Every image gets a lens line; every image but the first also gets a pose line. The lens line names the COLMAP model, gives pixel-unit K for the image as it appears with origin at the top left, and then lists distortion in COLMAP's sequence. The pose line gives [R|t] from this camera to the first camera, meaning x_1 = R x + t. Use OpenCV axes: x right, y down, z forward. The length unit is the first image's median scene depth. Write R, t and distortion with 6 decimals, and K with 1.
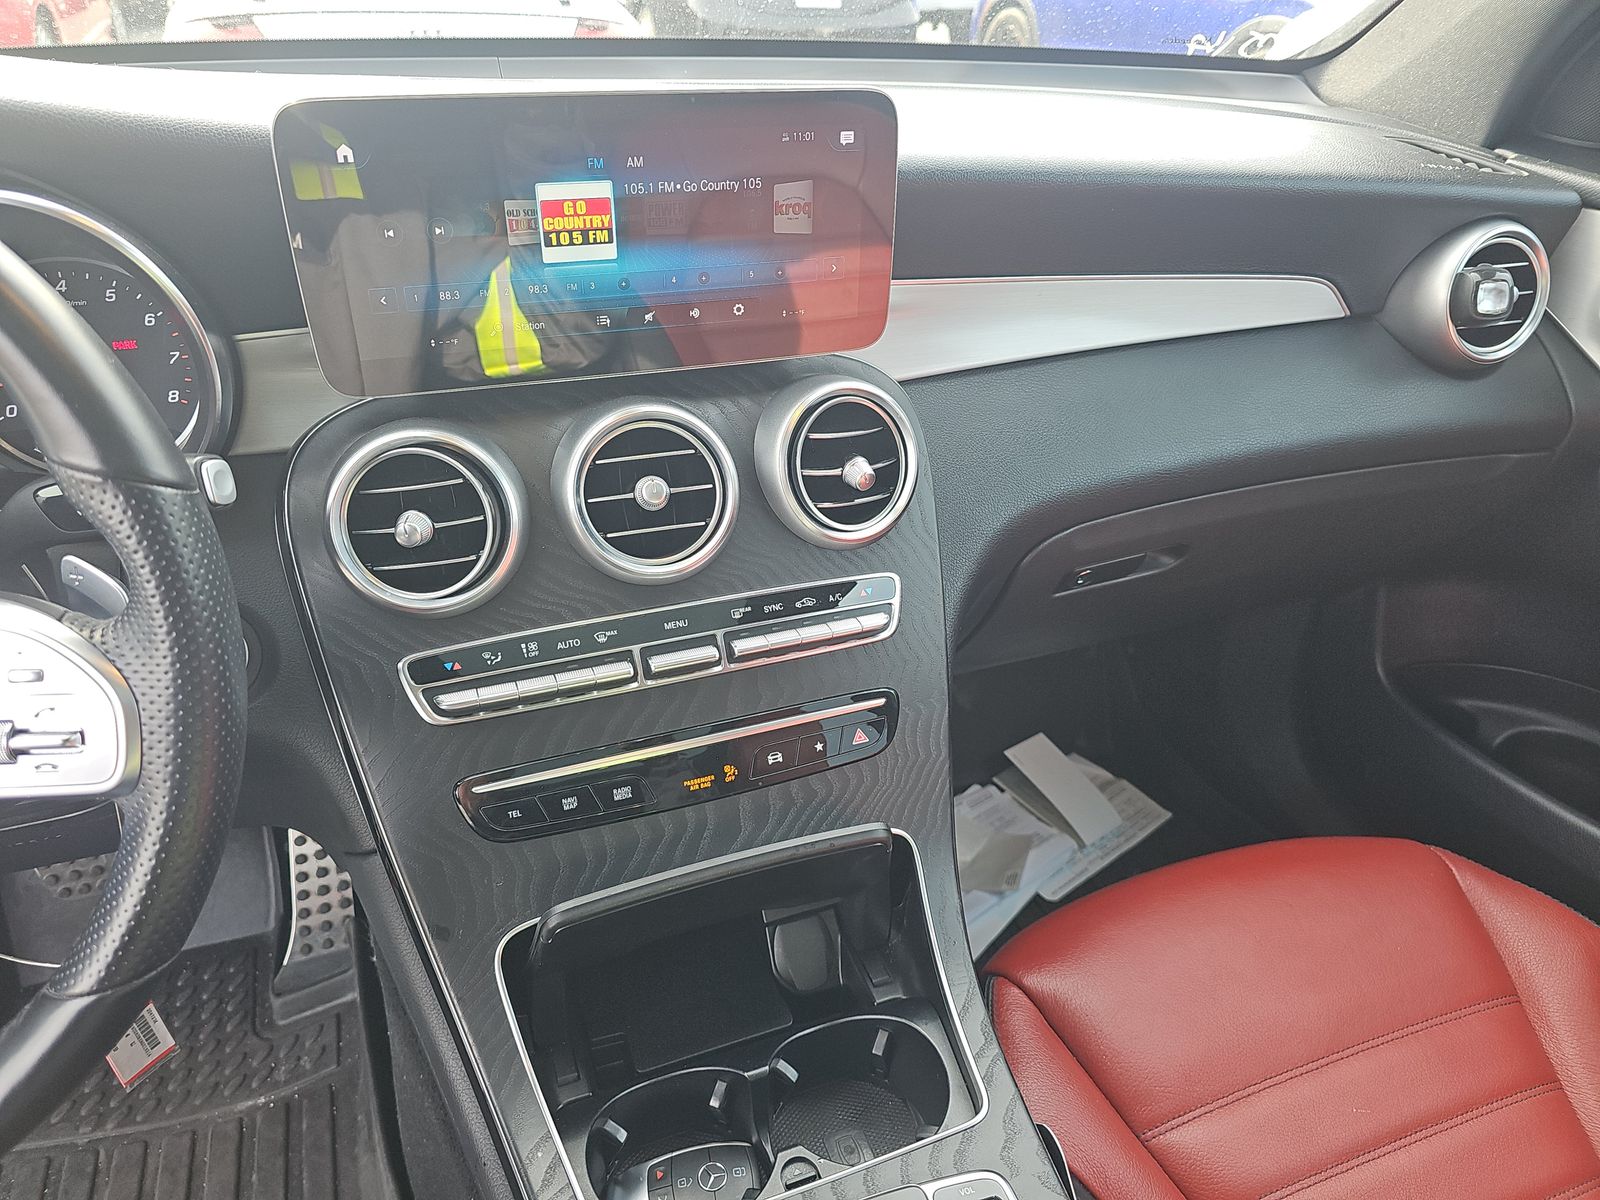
lens RADIAL K [[1077.8, 0, 795.3], [0, 1077.8, 613.1], [0, 0, 1]] dist [0.017390, -0.026845]
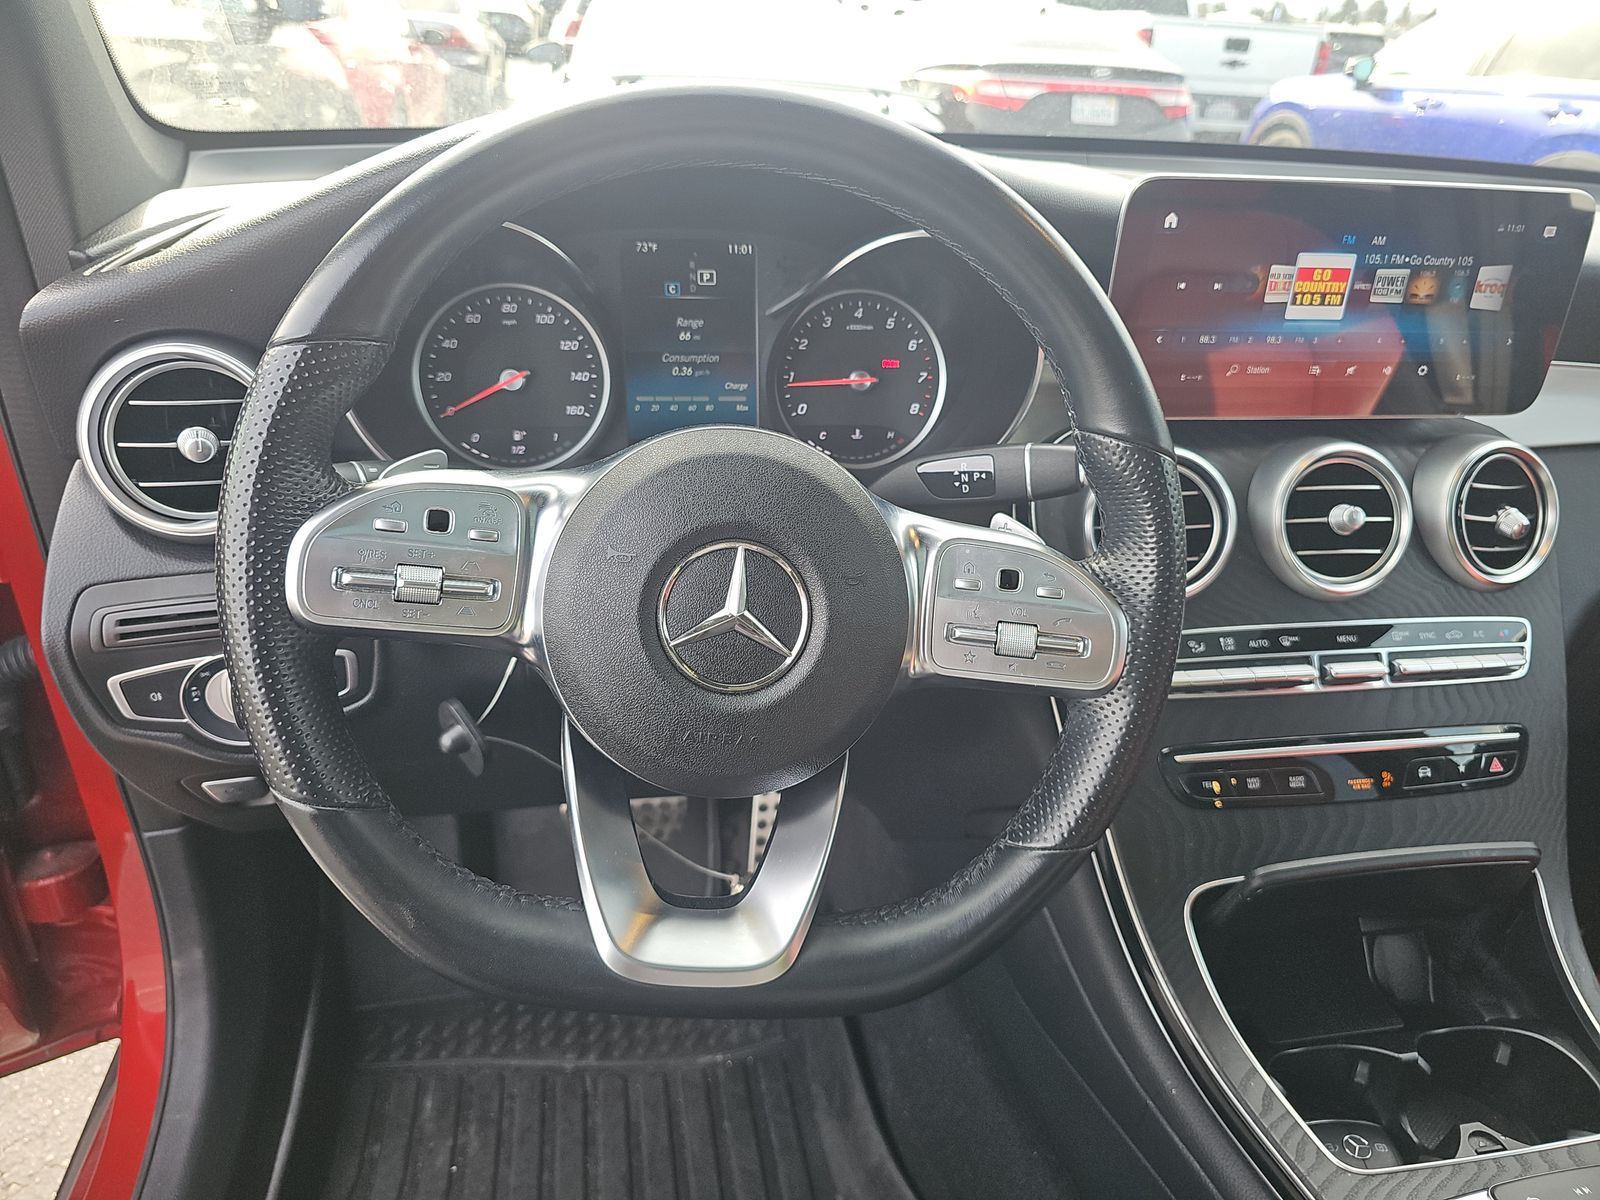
lens RADIAL K [[1077.8, 0, 805.3], [0, 1077.8, 586.4], [0, 0, 1]] dist [0.017390, -0.026845]
pose [[0.981334, 0.102014, -0.163026, -0.491032], [-0.118787, 0.988203, -0.096665, 0.133787], [0.151242, 0.114226, 0.981875, -0.195477]]
